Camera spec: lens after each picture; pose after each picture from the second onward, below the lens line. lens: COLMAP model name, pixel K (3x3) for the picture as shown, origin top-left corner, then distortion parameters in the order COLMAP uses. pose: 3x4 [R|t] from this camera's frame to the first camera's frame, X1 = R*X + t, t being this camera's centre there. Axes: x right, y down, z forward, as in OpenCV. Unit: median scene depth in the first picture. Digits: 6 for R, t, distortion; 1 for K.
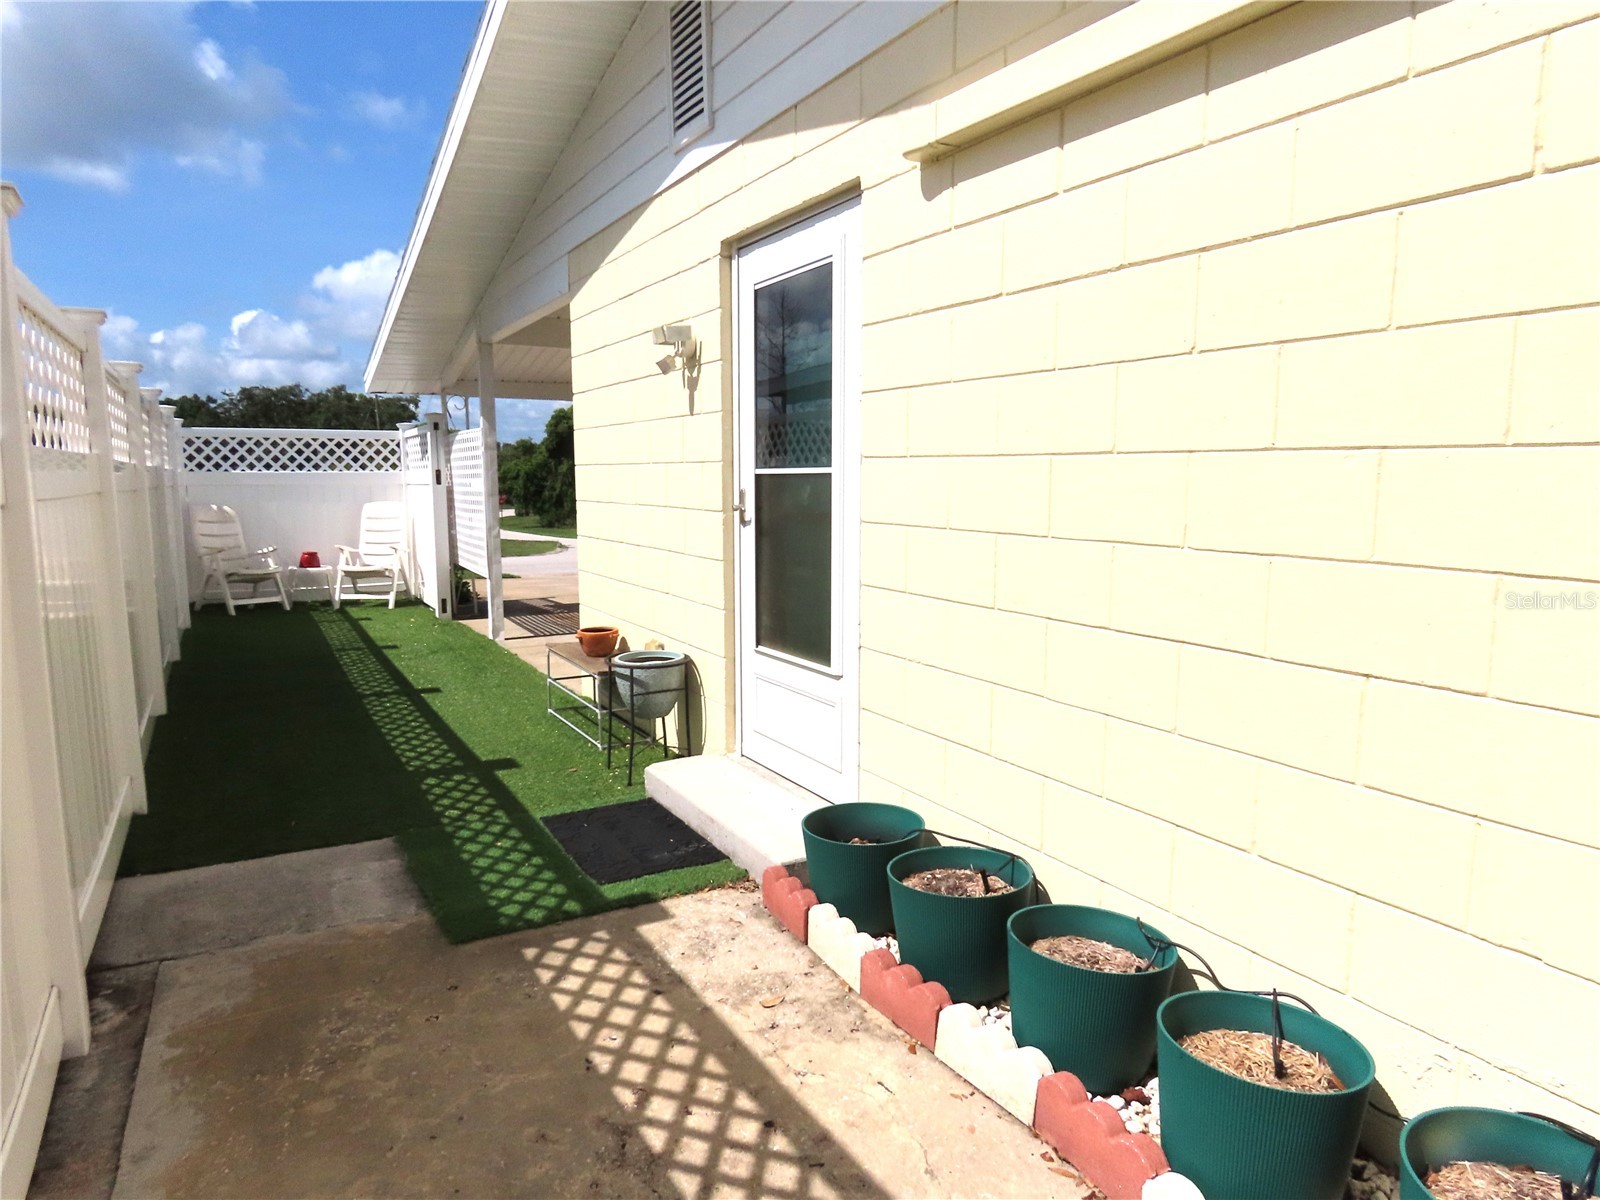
lens RADIAL K [[1015.7, 0, 800.0], [0, 1015.7, 600.0], [0, 0, 1]] dist [-0.001071, 0.000922]
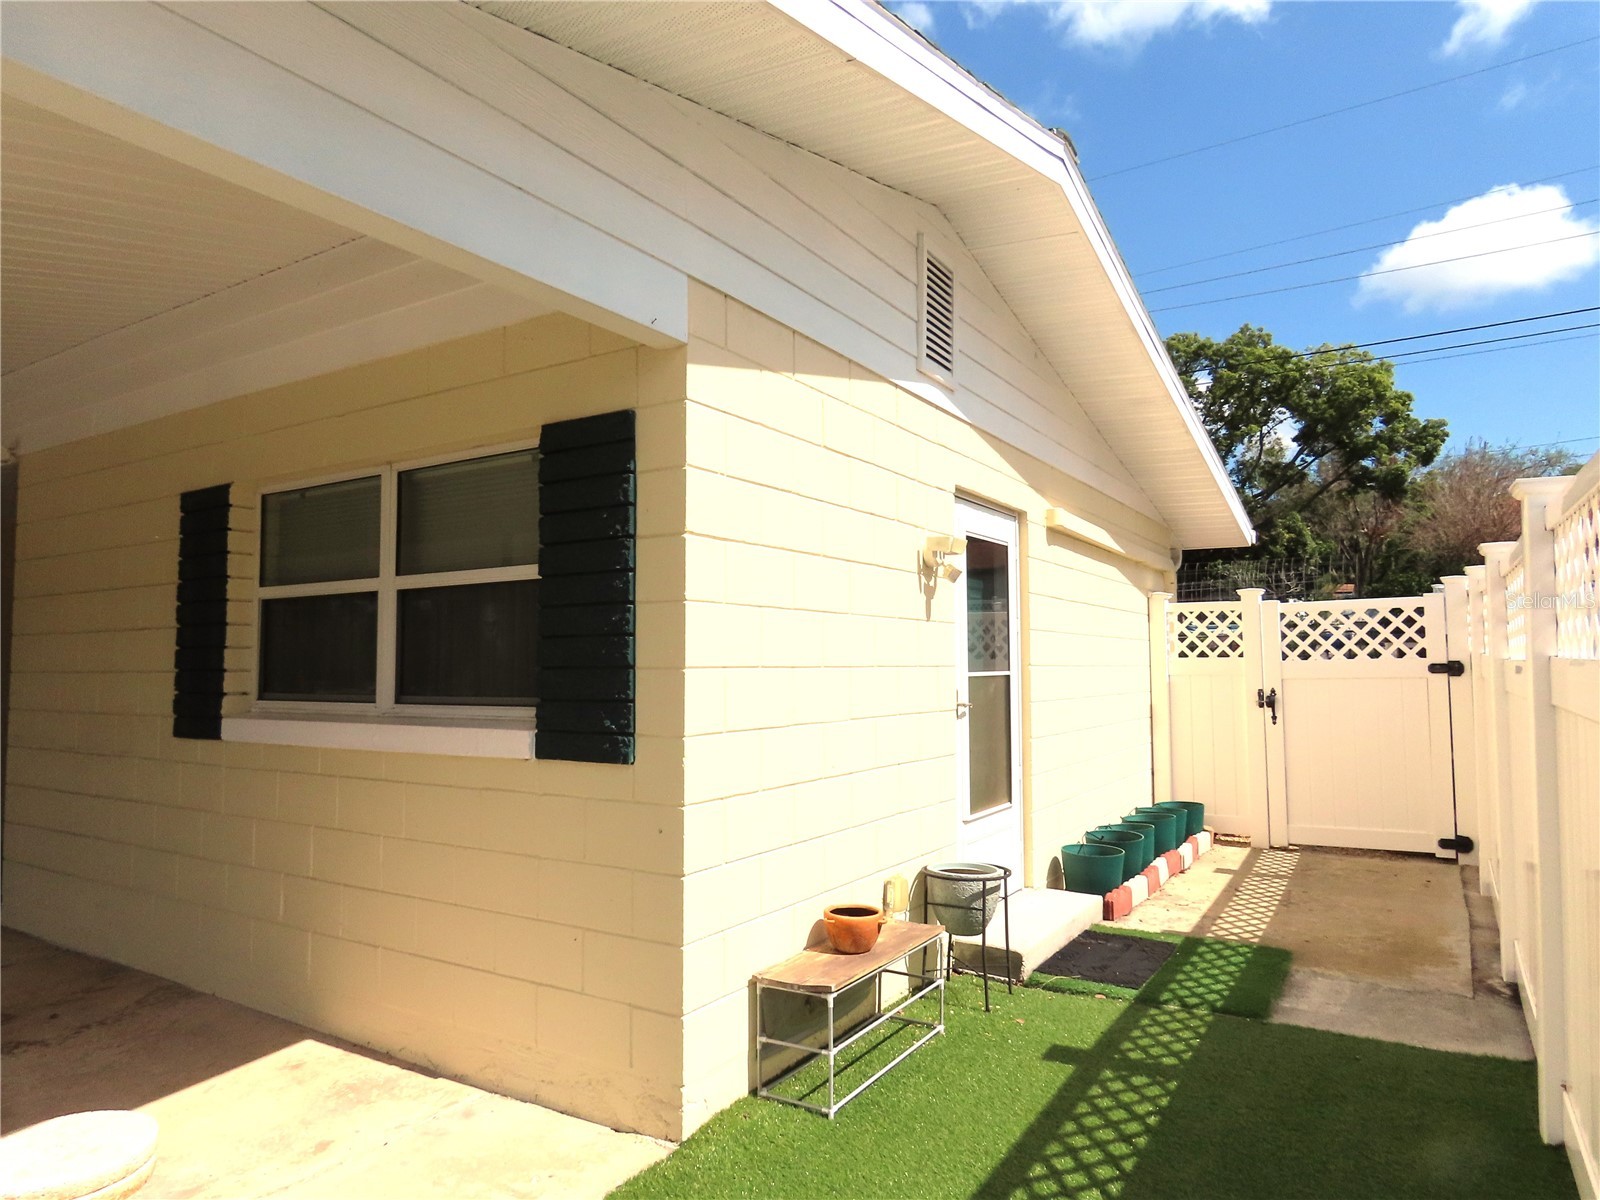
lens RADIAL K [[1015.7, 0, 800.0], [0, 1015.7, 600.0], [0, 0, 1]] dist [-0.001071, 0.000922]
pose [[-0.488977, 0.058156, 0.870356, -1.126895], [0.108950, 0.994034, -0.005211, -0.253193], [-0.865466, 0.092278, -0.492396, 1.935498]]
